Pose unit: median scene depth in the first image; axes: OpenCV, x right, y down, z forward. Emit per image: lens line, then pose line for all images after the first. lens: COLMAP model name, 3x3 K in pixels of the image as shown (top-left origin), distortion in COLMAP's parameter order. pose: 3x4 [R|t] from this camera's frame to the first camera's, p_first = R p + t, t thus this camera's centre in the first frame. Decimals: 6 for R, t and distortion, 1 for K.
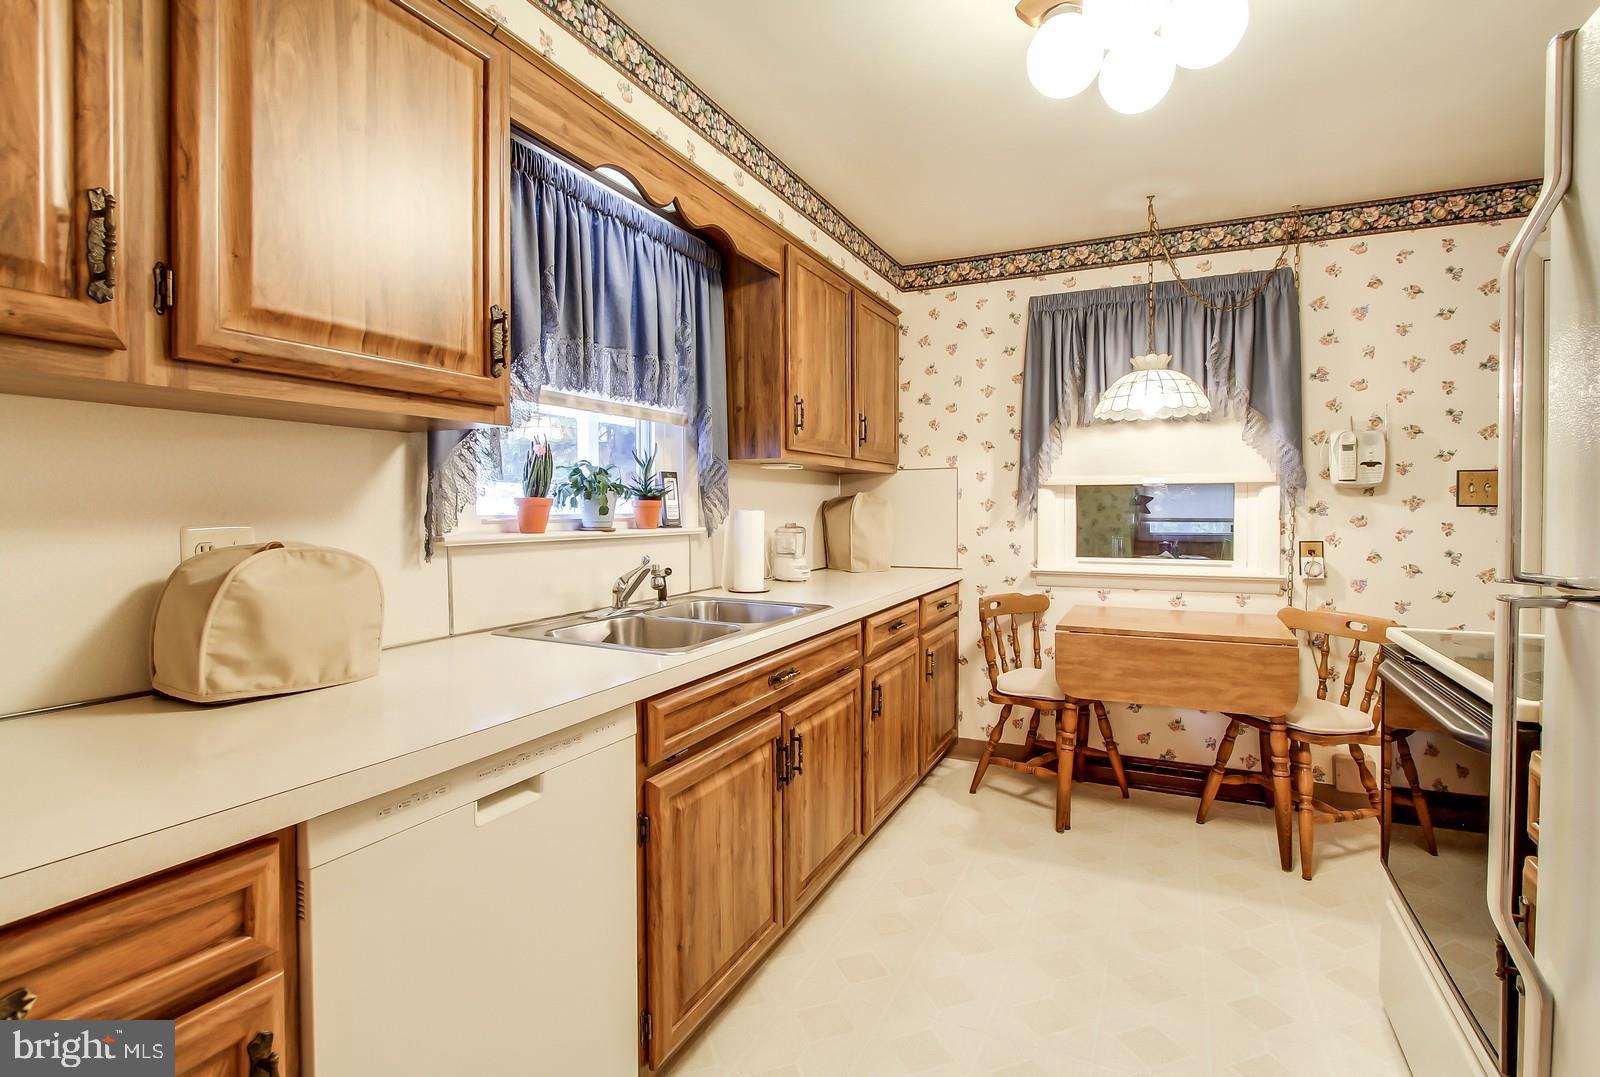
lens RADIAL K [[744.4, 0, 821.6], [0, 744.4, 519.0], [0, 0, 1]] dist [-0.012002, -0.000003]
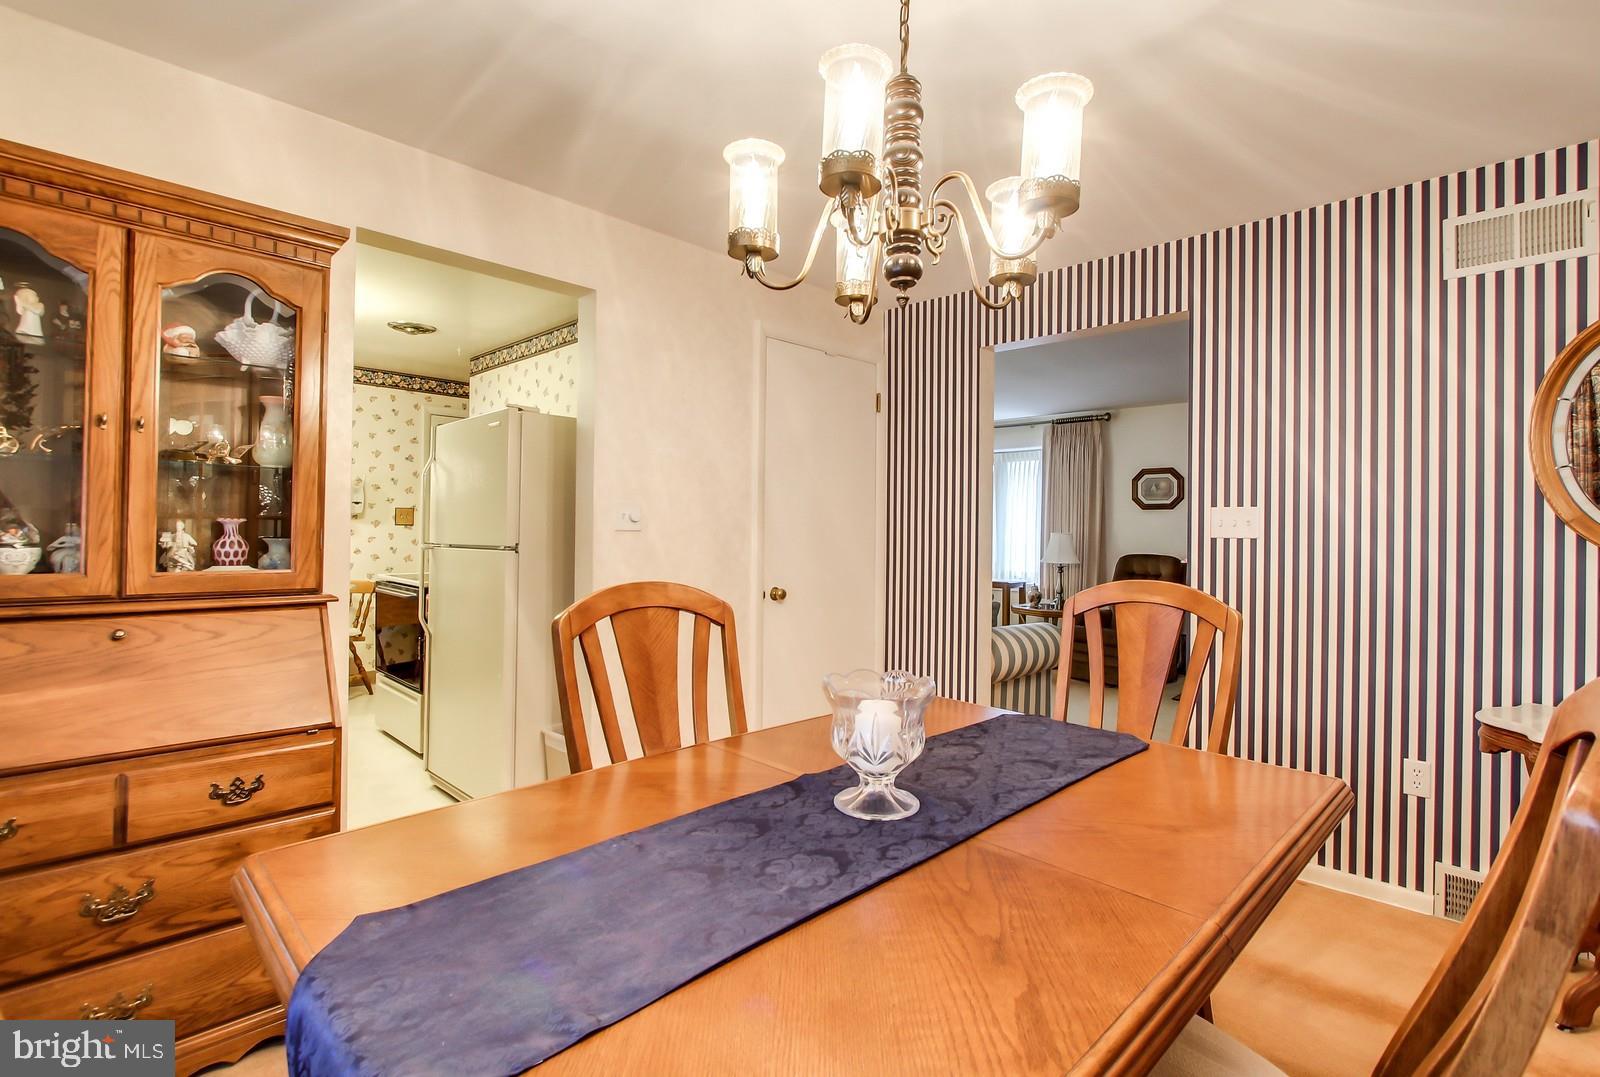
lens RADIAL K [[744.4, 0, 821.6], [0, 744.4, 519.0], [0, 0, 1]] dist [-0.012002, -0.000003]
pose [[0.303688, 0.014342, 0.952664, -0.695546], [0.003846, 0.999860, -0.016279, 0.003571], [-0.952764, 0.008608, 0.303590, -0.708224]]
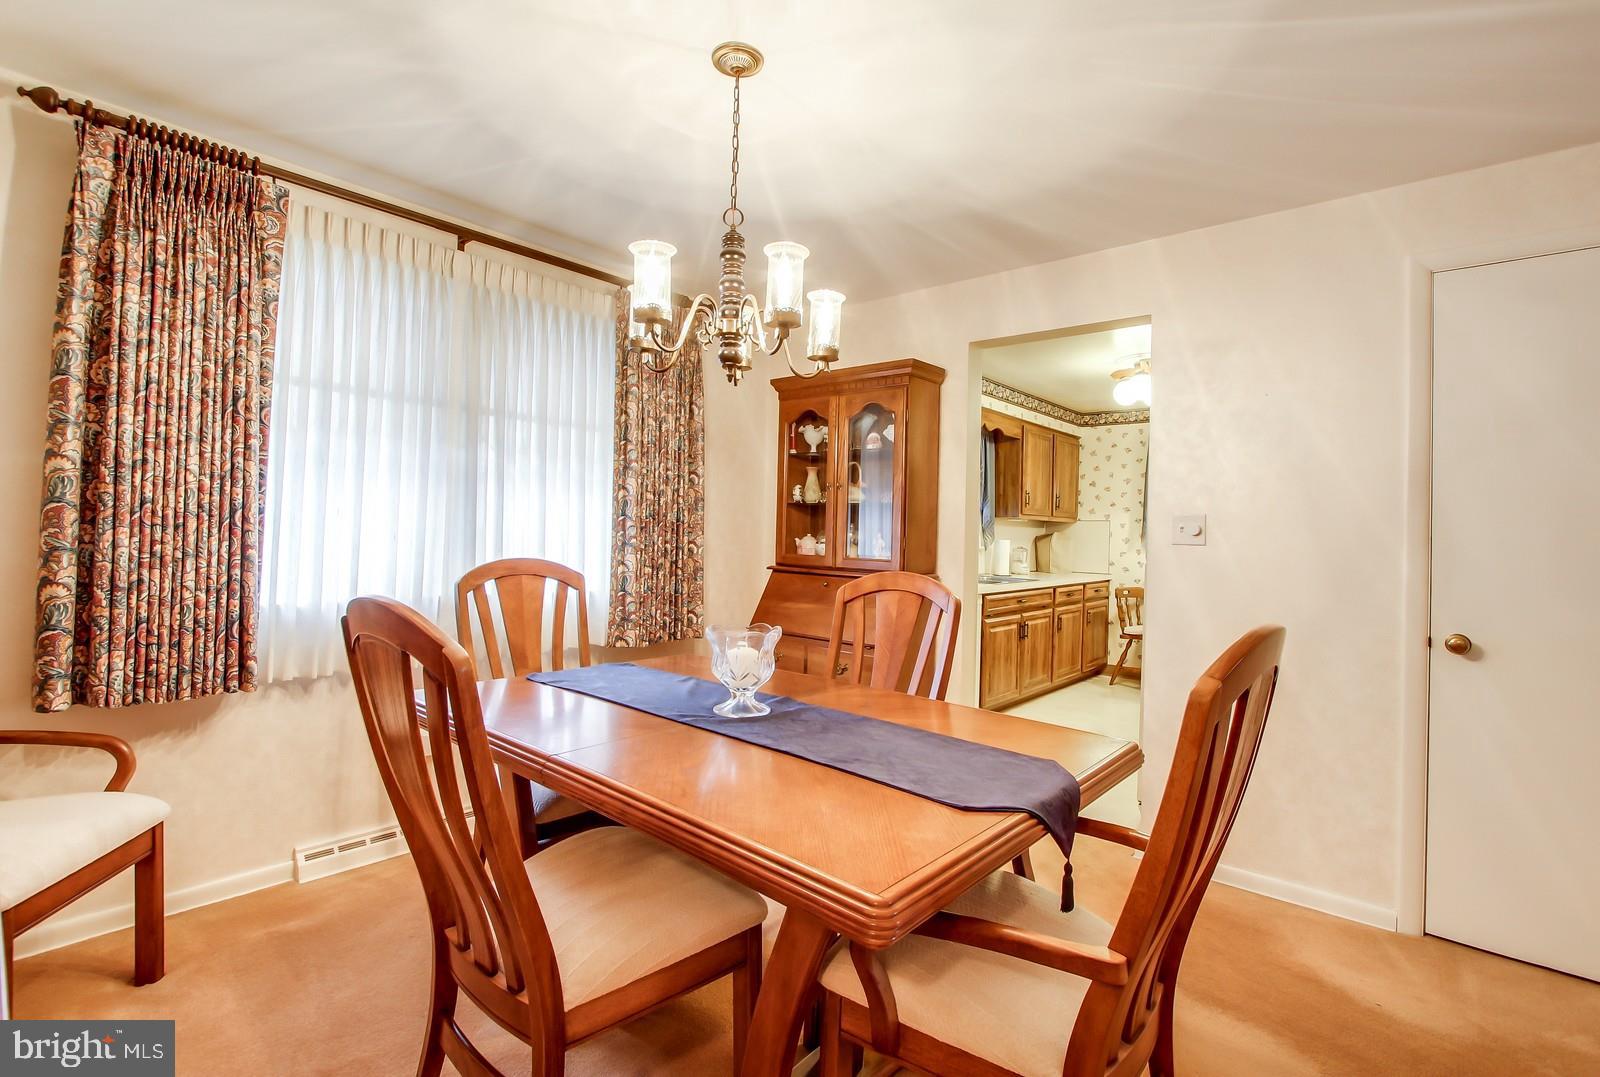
lens RADIAL K [[744.4, 0, 821.6], [0, 744.4, 519.0], [0, 0, 1]] dist [-0.012002, -0.000003]
pose [[0.964481, 0.023815, -0.263078, -0.033498], [-0.034010, 0.998834, -0.034266, 0.019845], [0.261955, 0.041996, 0.964166, -1.217394]]
